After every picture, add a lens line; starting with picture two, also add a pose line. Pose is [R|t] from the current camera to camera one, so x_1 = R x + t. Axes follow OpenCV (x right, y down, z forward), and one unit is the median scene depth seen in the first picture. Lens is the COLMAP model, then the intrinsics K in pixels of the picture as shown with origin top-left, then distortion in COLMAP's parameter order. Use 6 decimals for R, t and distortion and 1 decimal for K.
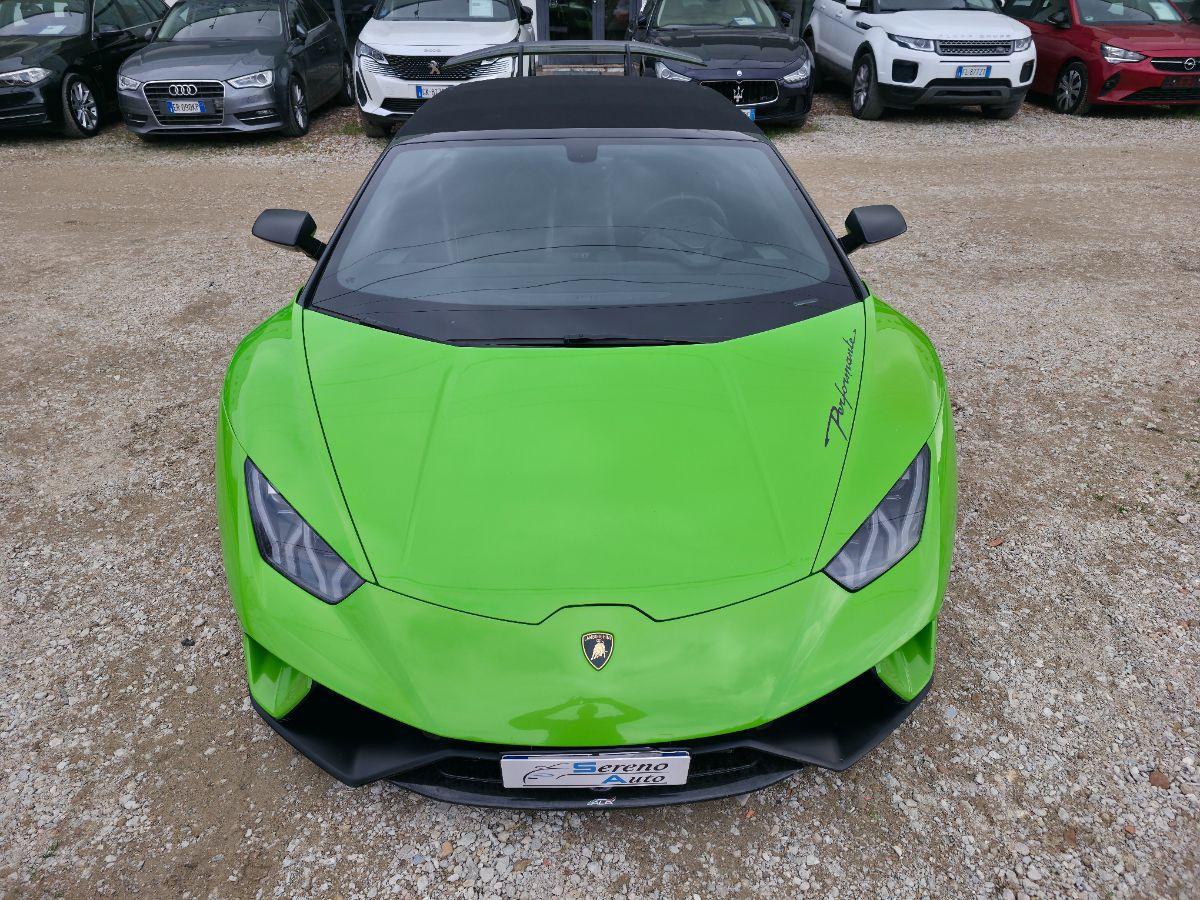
lens RADIAL K [[804.9, 0, 600.0], [0, 804.9, 452.1], [0, 0, 1]] dist [0.019820, -0.020139]
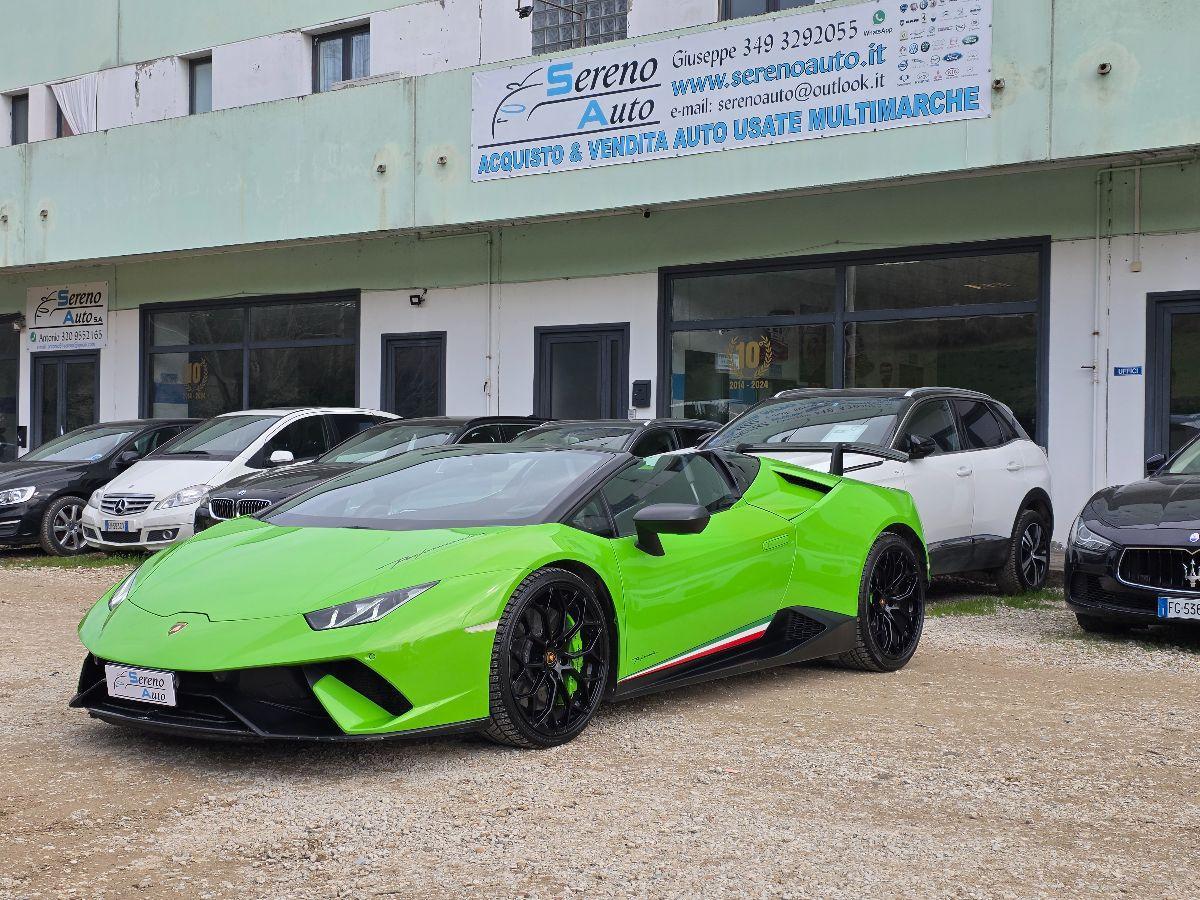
lens RADIAL K [[1602.7, 0, 598.4], [0, 1602.7, 458.5], [0, 0, 1]] dist [0.072836, 0.000000]
pose [[0.766273, 0.011233, -0.642417, 0.574777], [-0.335526, 0.859684, -0.385183, 0.030935], [0.547949, 0.510703, 0.662521, 0.052199]]
